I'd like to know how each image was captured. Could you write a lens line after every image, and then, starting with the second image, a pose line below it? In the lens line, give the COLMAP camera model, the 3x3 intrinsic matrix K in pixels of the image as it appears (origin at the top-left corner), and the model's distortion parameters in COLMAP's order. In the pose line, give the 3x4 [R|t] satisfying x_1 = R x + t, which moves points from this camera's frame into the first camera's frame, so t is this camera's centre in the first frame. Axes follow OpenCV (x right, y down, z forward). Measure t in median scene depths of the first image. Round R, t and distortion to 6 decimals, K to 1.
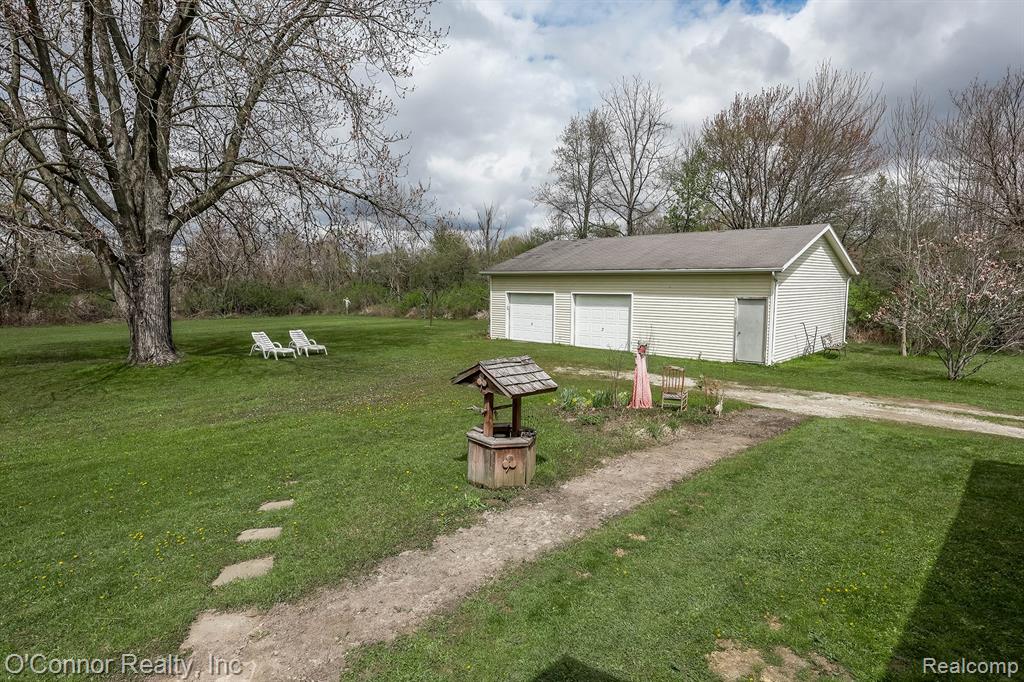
lens RADIAL K [[571.5, 0, 512.0], [0, 571.5, 341.0], [0, 0, 1]] dist [-0.004470, -0.000960]
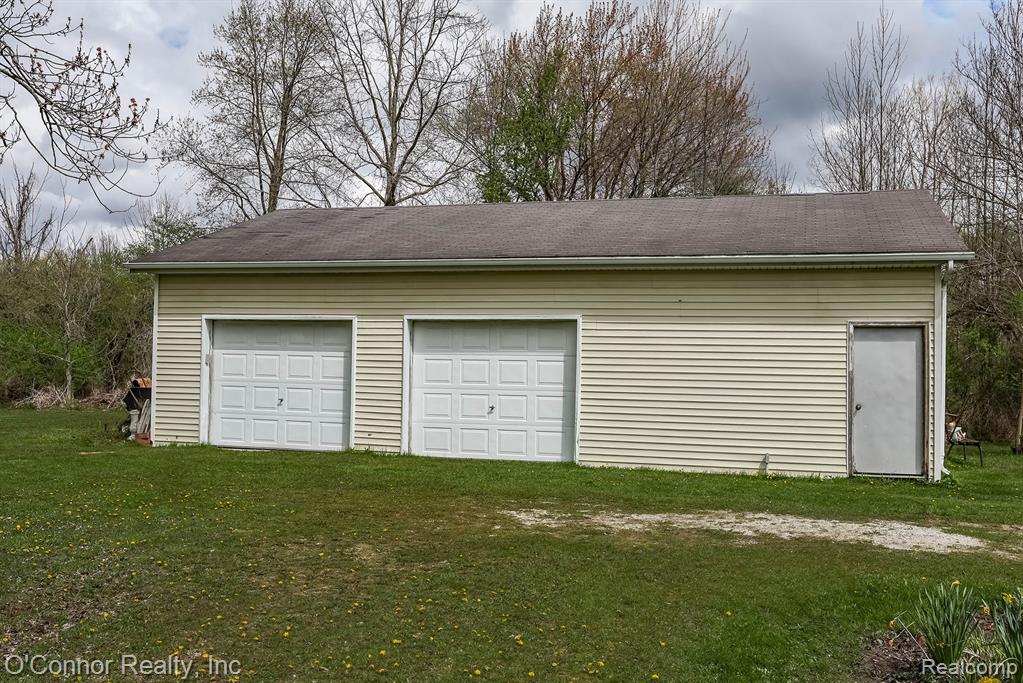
lens RADIAL K [[1005.8, 0, 511.5], [0, 1005.8, 341.5], [0, 0, 1]] dist [0.000844, 0.005446]
pose [[0.896863, 0.022993, 0.441711, -0.184767], [0.030035, 0.993177, -0.112684, 0.015678], [-0.441288, 0.114329, 0.890053, 0.501583]]
